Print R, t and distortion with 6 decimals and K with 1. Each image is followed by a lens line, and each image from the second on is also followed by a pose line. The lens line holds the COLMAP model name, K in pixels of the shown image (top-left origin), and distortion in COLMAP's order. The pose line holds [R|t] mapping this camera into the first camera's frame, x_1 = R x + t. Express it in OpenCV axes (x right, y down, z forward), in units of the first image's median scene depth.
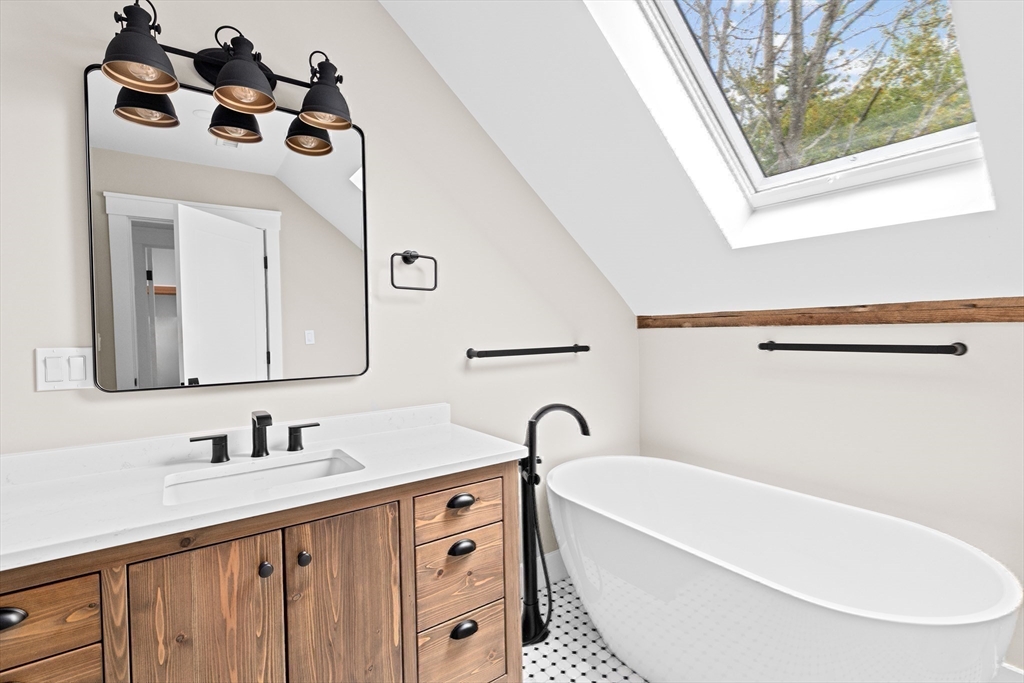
lens RADIAL K [[457.4, 0, 509.2], [0, 457.4, 337.5], [0, 0, 1]] dist [-0.000990, -0.000504]
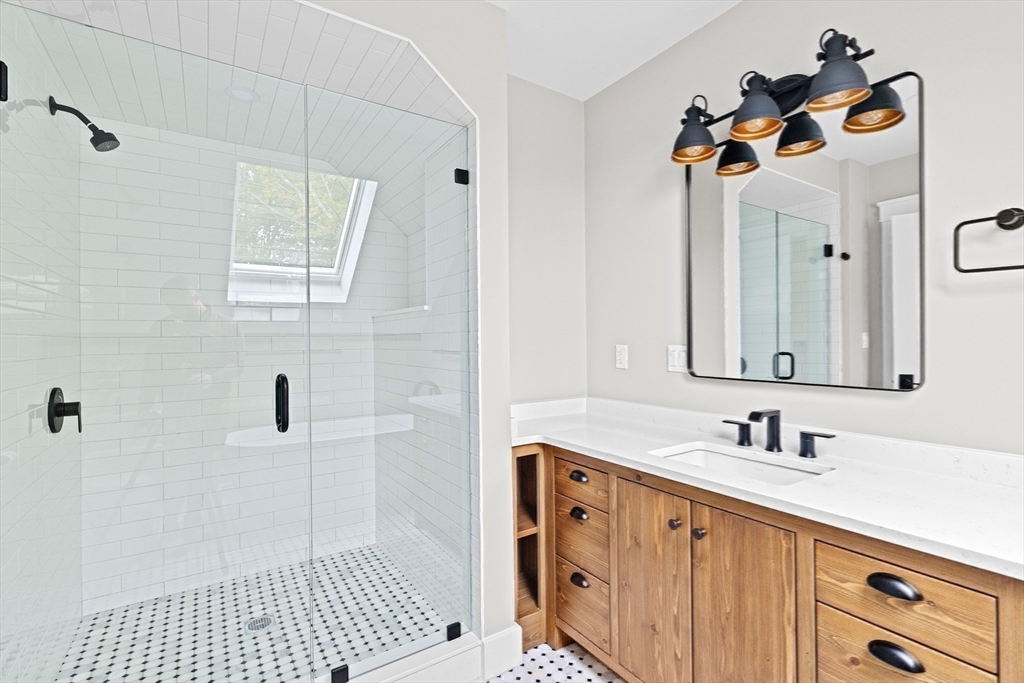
lens RADIAL K [[440.1, 0, 515.6], [0, 440.1, 339.8], [0, 0, 1]] dist [-0.000716, 0.000893]
pose [[0.016345, 0.015188, -0.999751, 0.568589], [-0.004083, 0.999877, 0.015123, -0.018307], [0.999858, 0.003835, 0.016405, 0.451602]]
